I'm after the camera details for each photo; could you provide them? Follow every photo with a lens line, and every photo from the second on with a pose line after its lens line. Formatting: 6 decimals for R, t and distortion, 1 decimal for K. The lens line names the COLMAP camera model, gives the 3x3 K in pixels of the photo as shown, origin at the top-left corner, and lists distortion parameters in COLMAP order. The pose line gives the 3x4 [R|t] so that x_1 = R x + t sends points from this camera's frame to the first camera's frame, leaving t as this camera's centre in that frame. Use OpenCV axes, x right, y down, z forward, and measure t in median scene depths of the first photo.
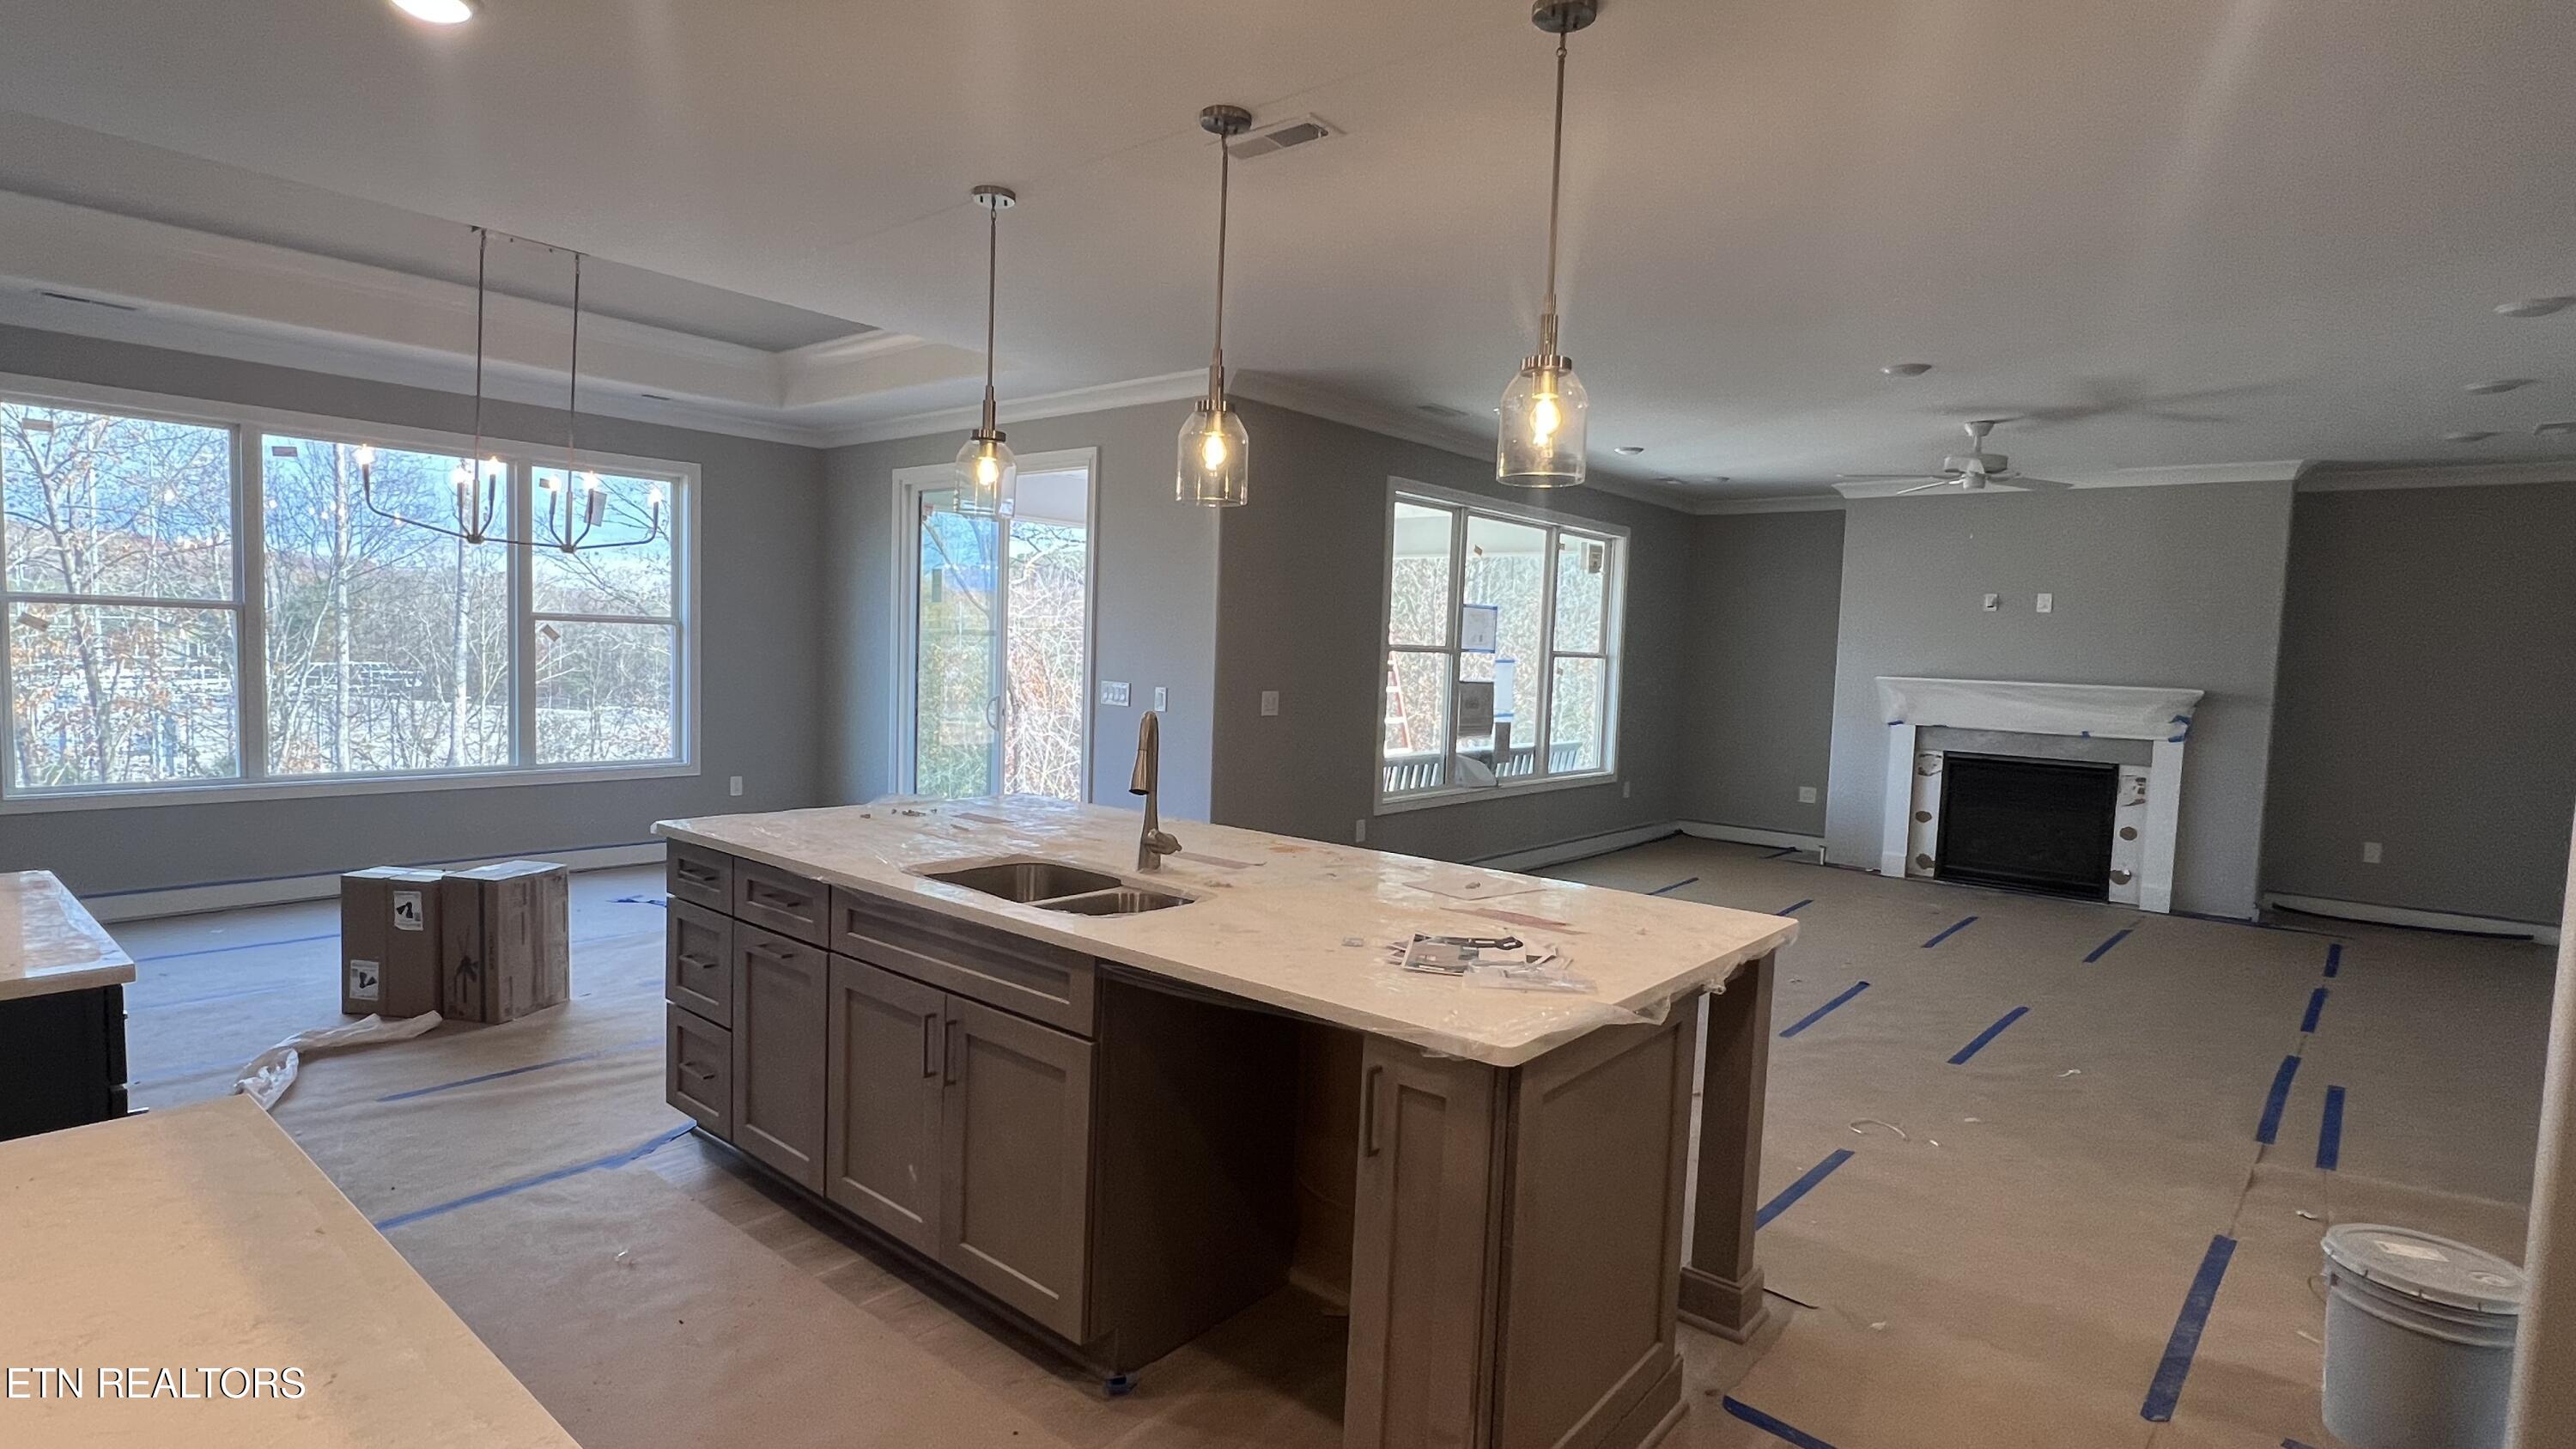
lens RADIAL K [[1280.3, 0, 1280.8], [0, 1280.3, 734.3], [0, 0, 1]] dist [0.003821, 0.000109]
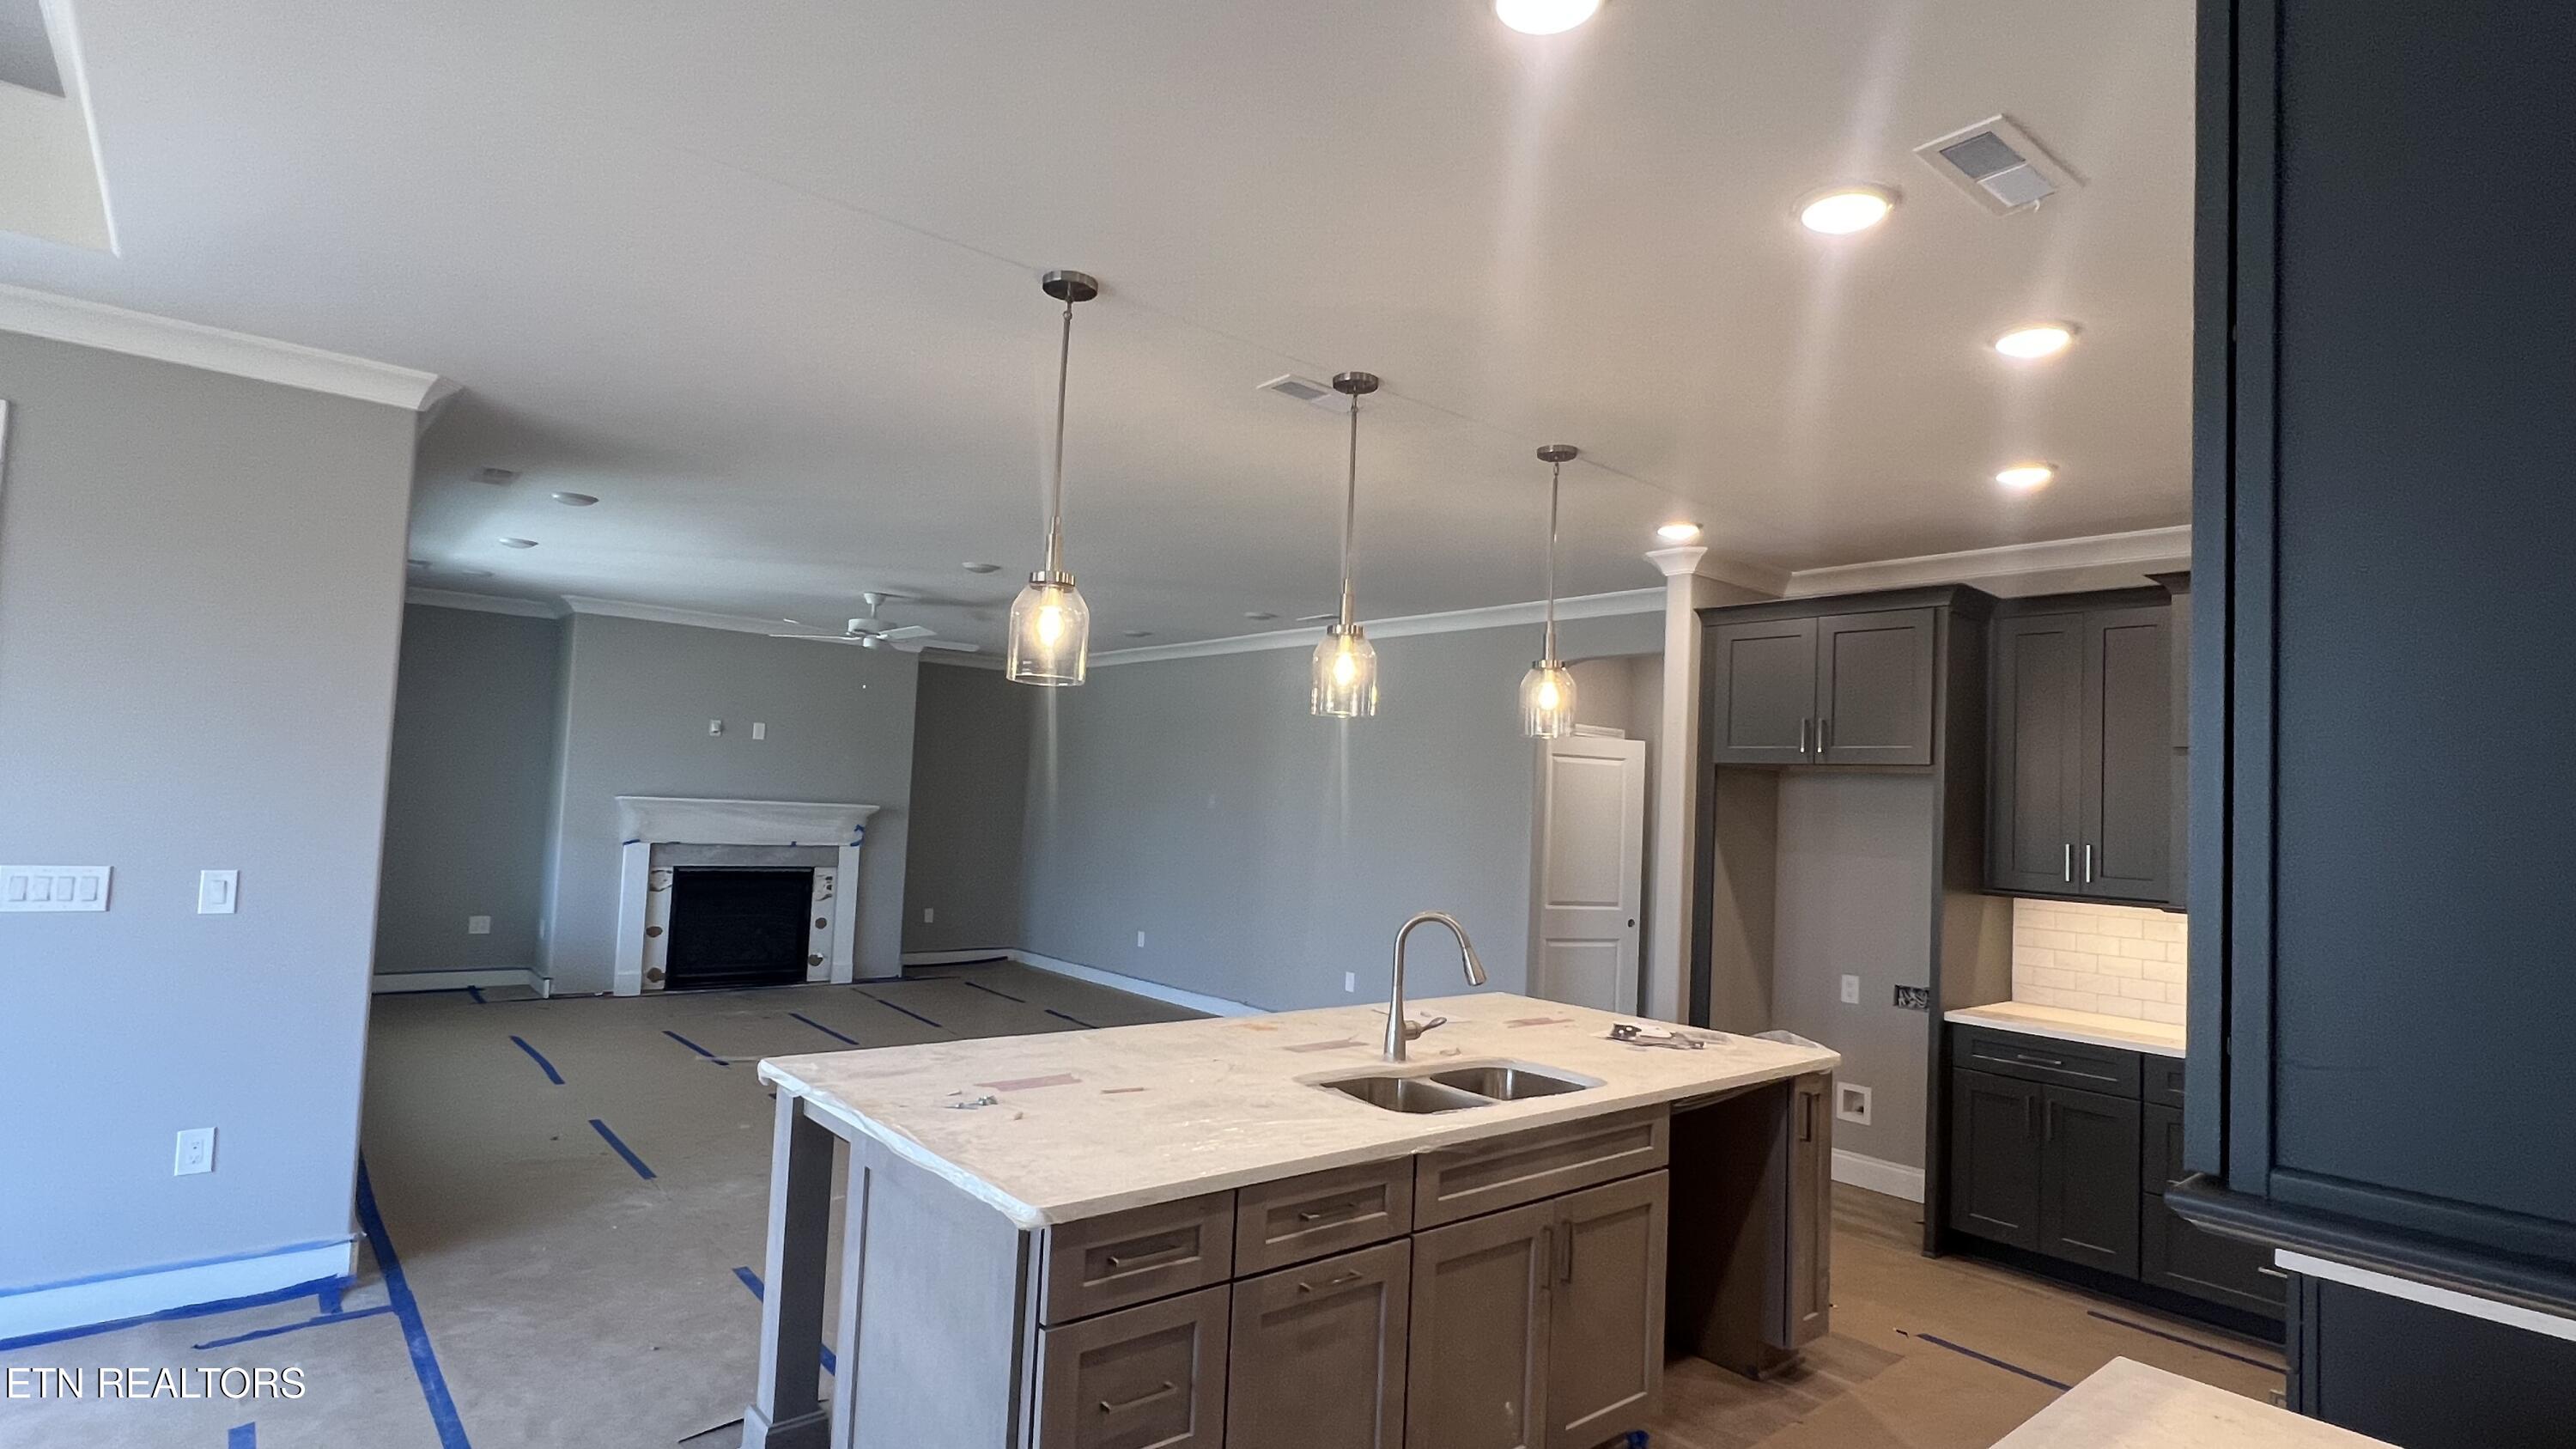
lens RADIAL K [[1280.3, 0, 1280.7], [0, 1280.3, 728.4], [0, 0, 1]] dist [0.003821, 0.000109]
pose [[0.155641, 0.029049, 0.987386, -0.481796], [0.025327, 0.999122, -0.033387, -0.056428], [-0.987489, 0.030204, 0.154769, 0.371194]]
